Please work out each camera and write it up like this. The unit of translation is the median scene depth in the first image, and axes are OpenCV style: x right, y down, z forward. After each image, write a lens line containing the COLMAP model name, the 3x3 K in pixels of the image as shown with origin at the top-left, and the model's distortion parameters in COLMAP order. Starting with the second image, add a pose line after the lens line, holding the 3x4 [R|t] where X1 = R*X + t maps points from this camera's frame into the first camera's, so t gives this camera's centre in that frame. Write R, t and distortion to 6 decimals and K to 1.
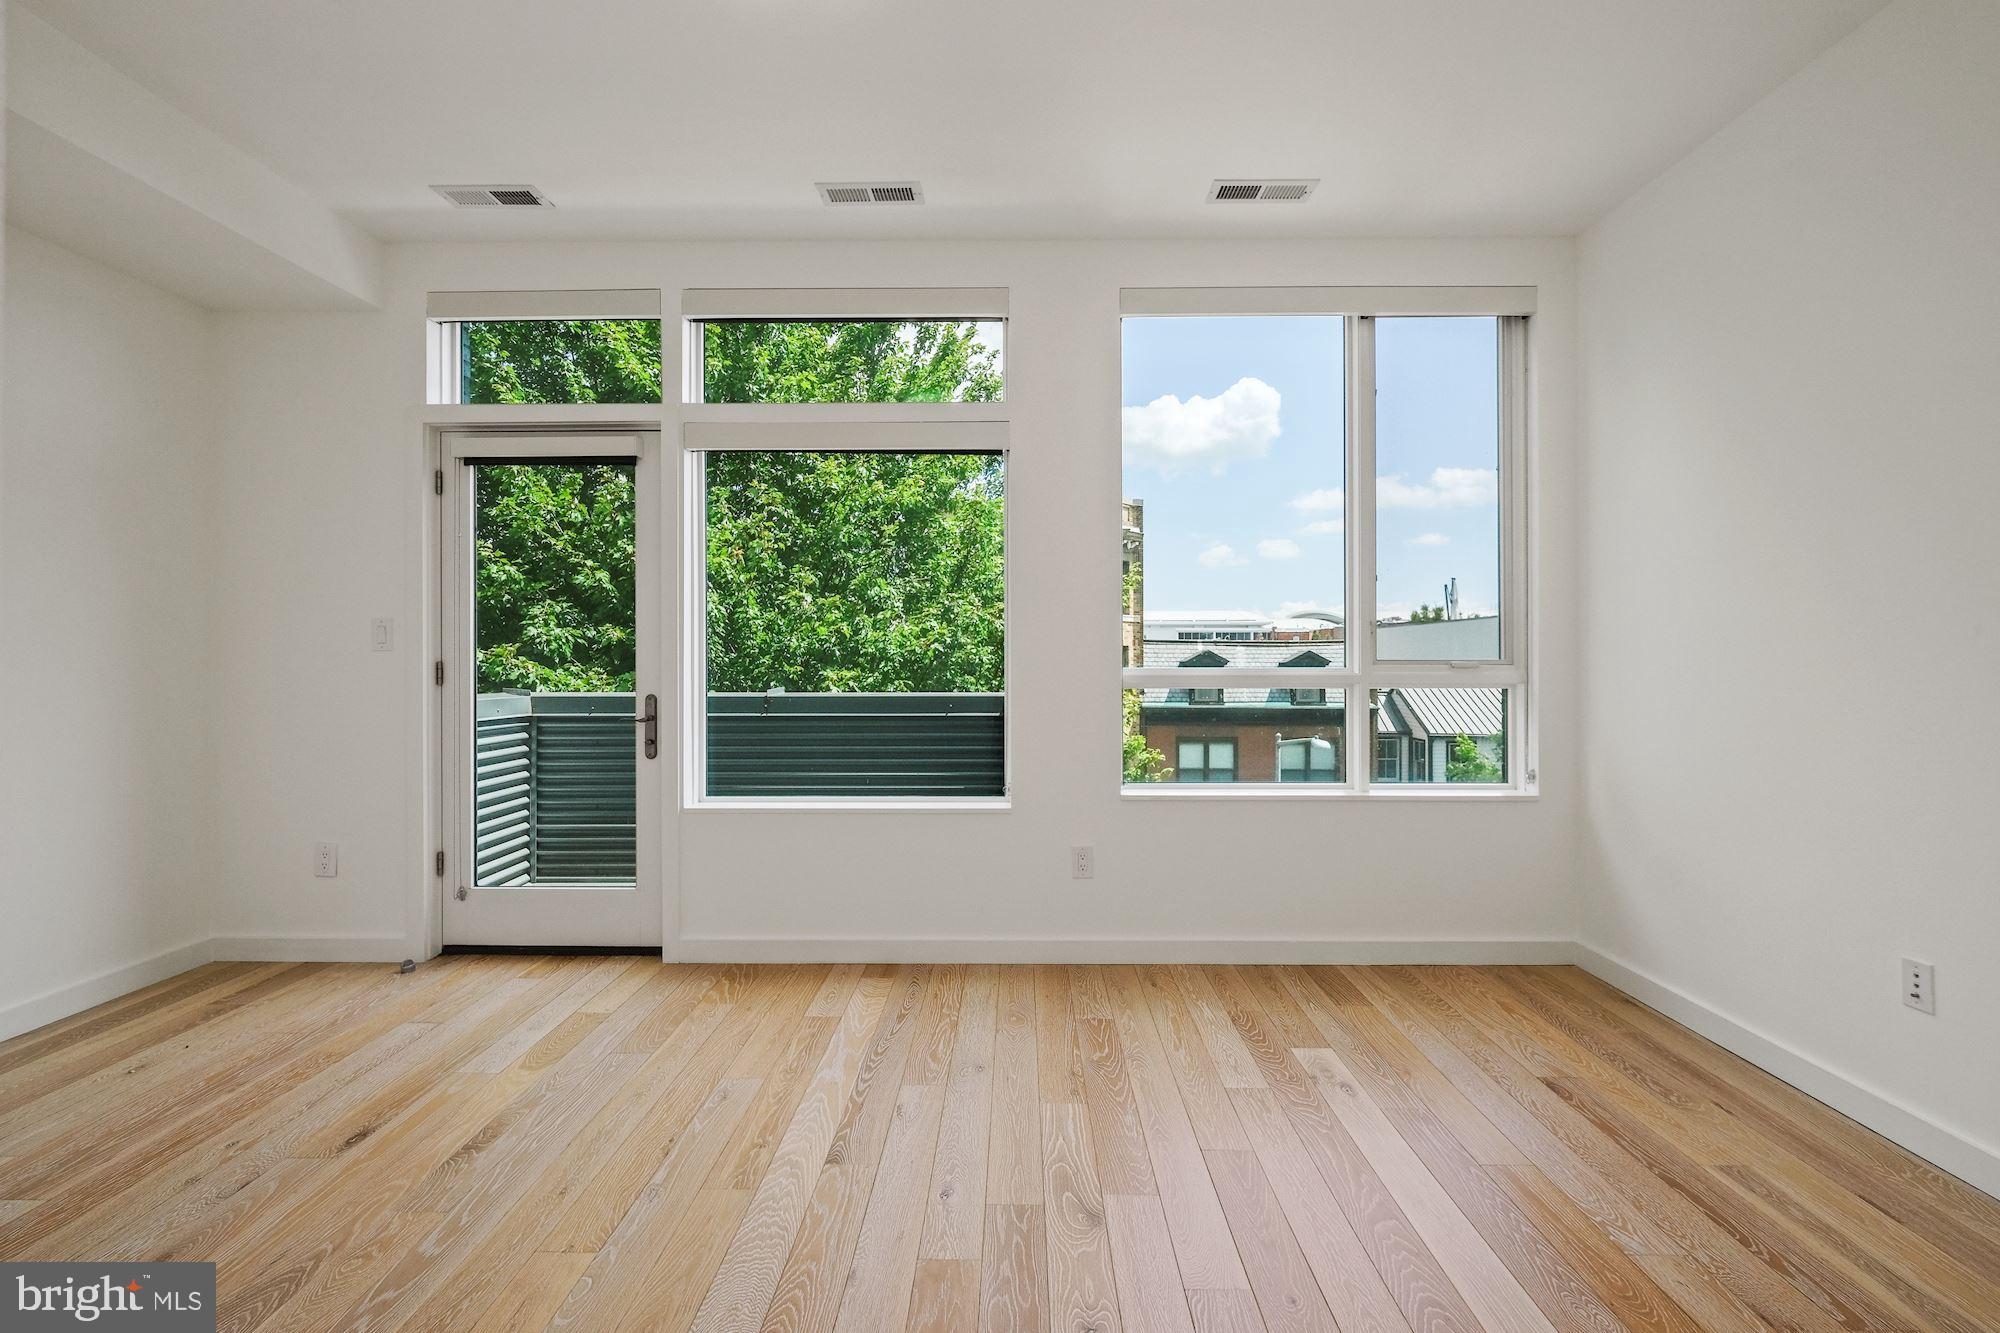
lens RADIAL K [[873.2, 0, 1004.7], [0, 873.2, 665.8], [0, 0, 1]] dist [-0.004469, -0.000231]
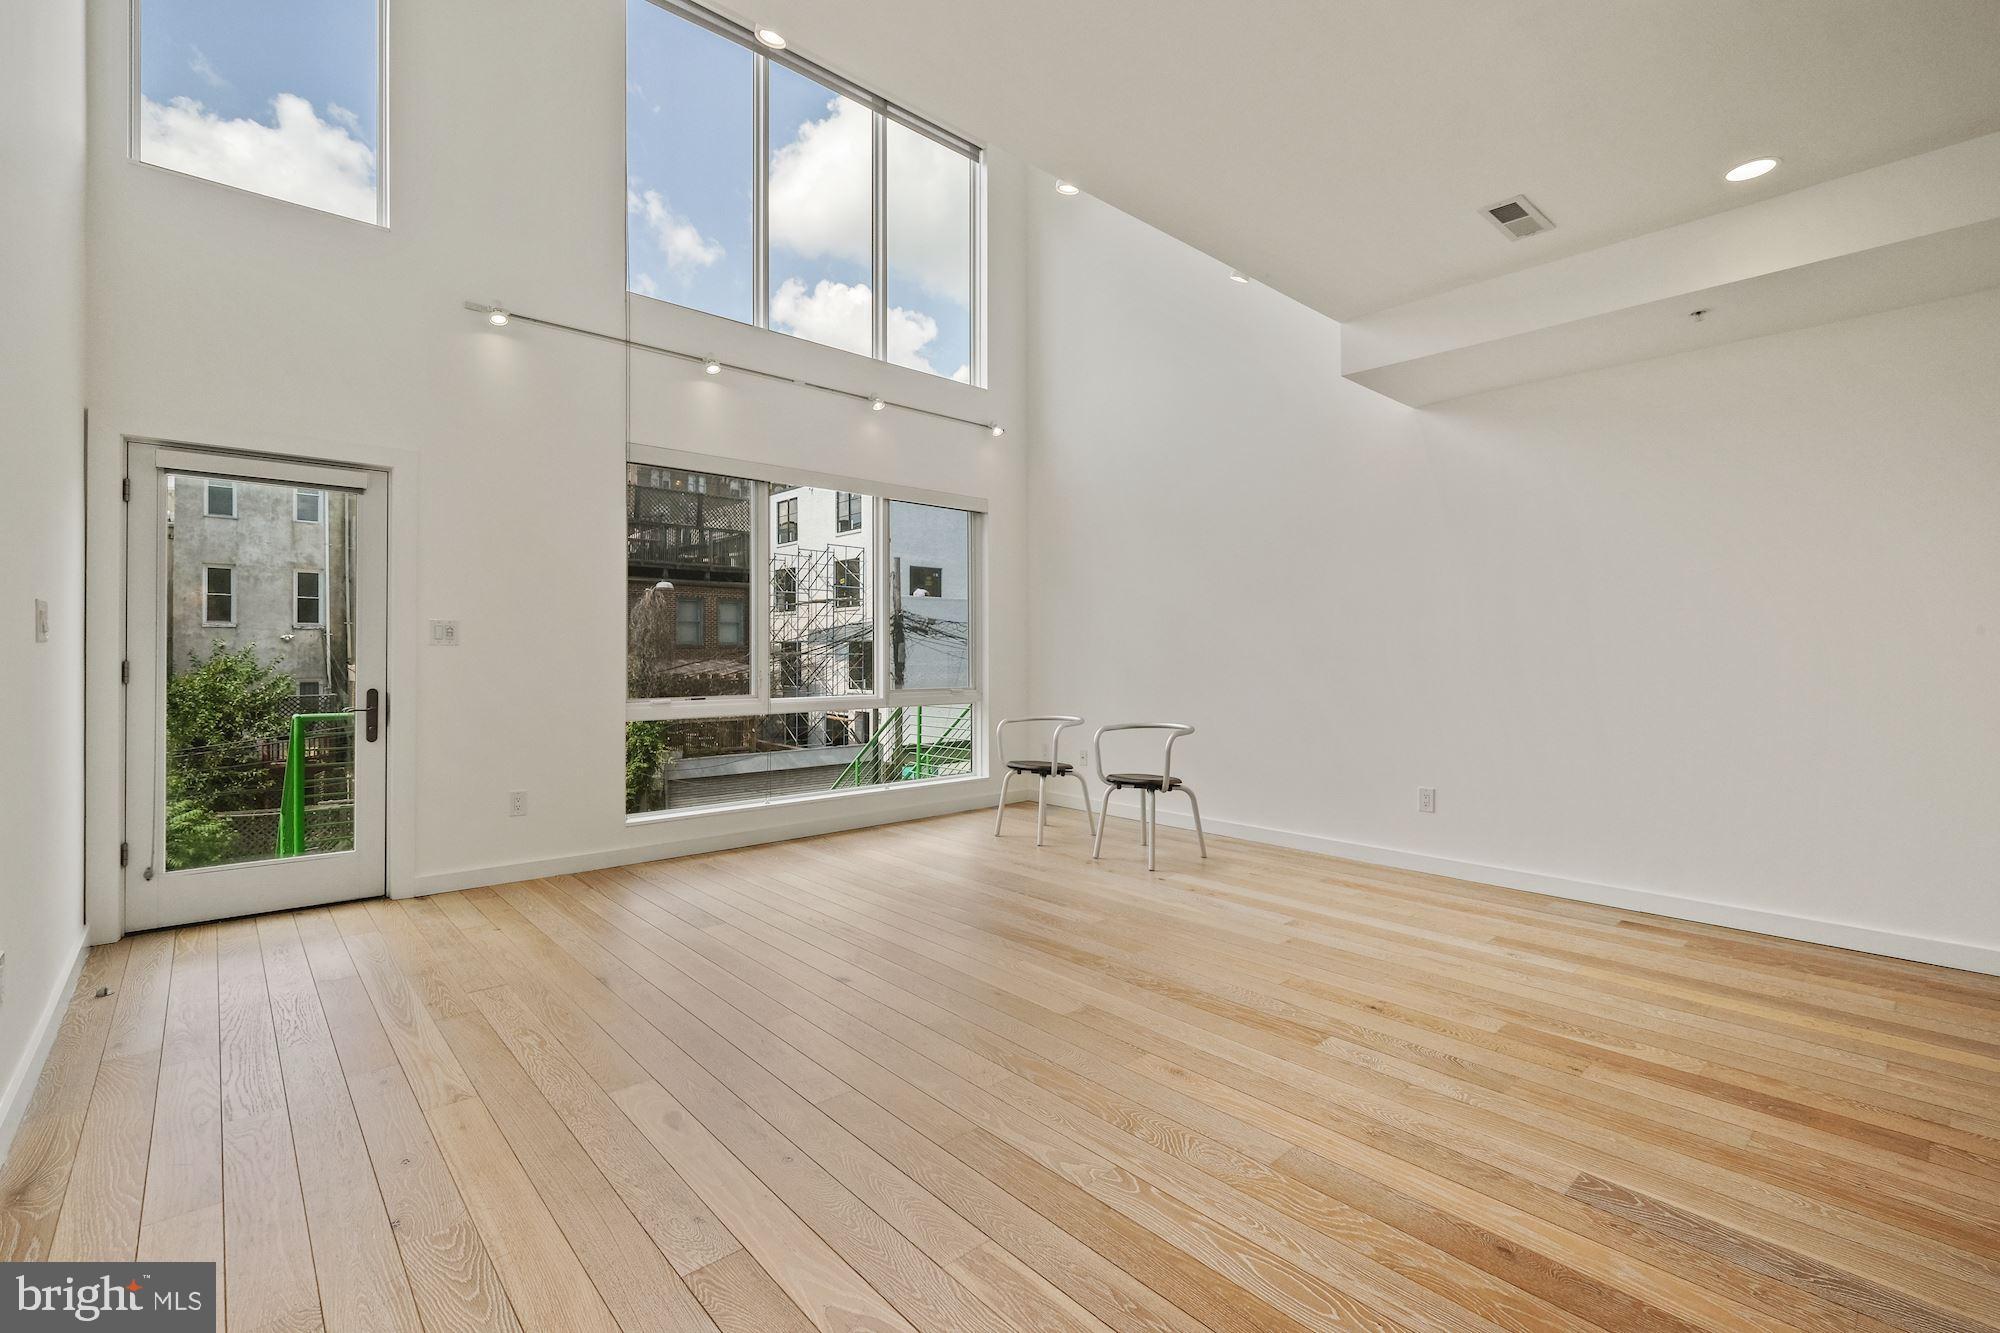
lens RADIAL K [[879.3, 0, 1005.2], [0, 879.3, 651.2], [0, 0, 1]] dist [-0.005779, -0.000366]
pose [[0.735919, 0.005467, 0.677048, -0.580549], [0.005145, 0.999893, -0.013666, 0.002205], [-0.677050, 0.013541, 0.735812, -0.487236]]
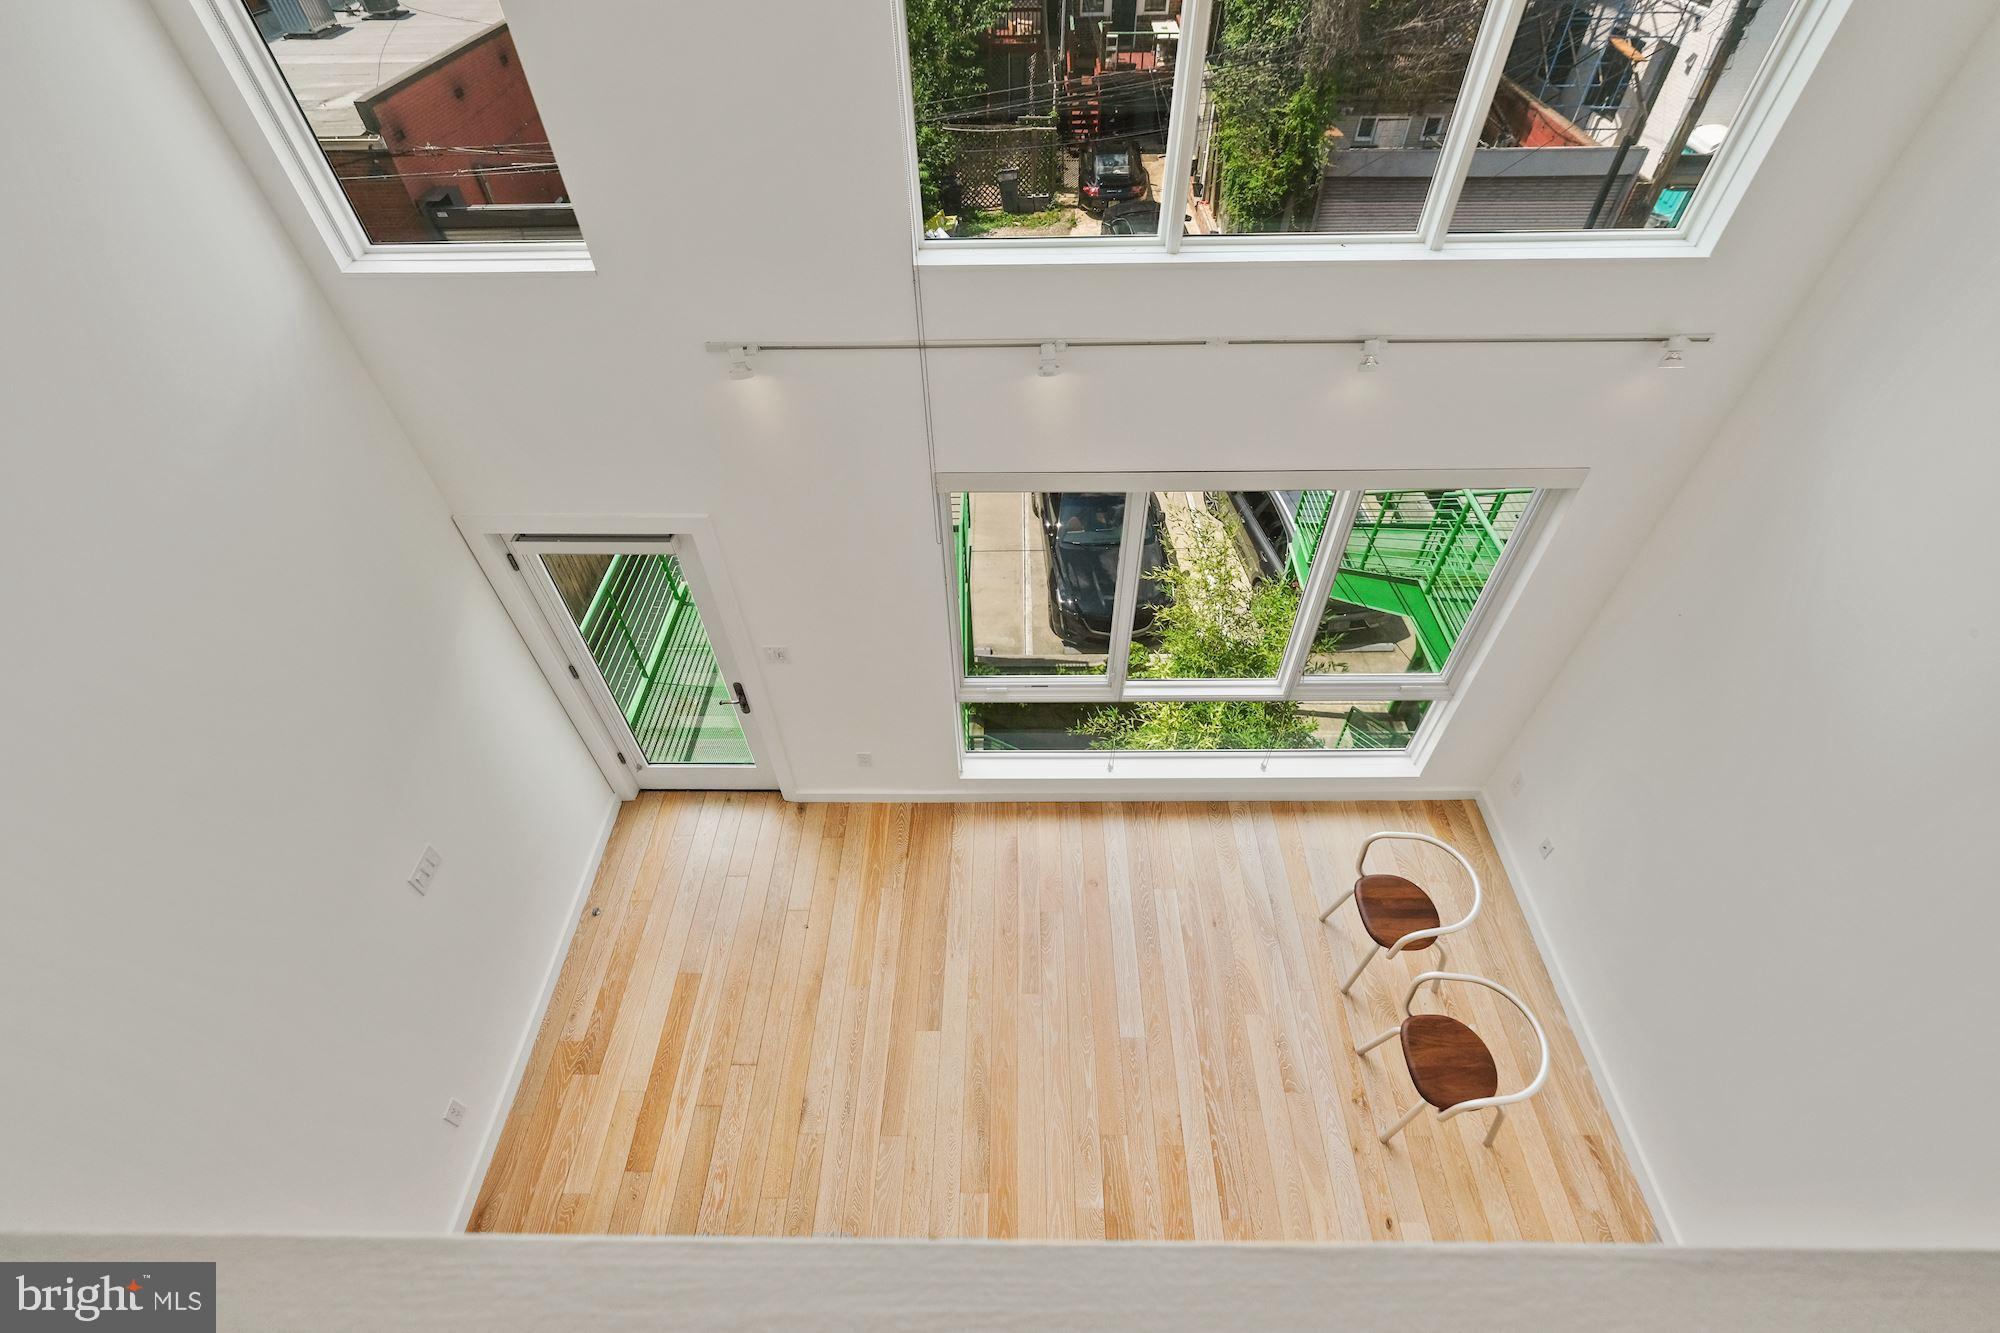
lens RADIAL K [[873.2, 0, 1004.7], [0, 873.2, 665.8], [0, 0, 1]] dist [-0.004469, -0.000231]
pose [[0.999933, -0.005438, -0.010240, 0.024784], [0.011164, 0.690033, 0.723692, -0.955648], [0.003131, -0.723758, 0.690047, 0.084762]]
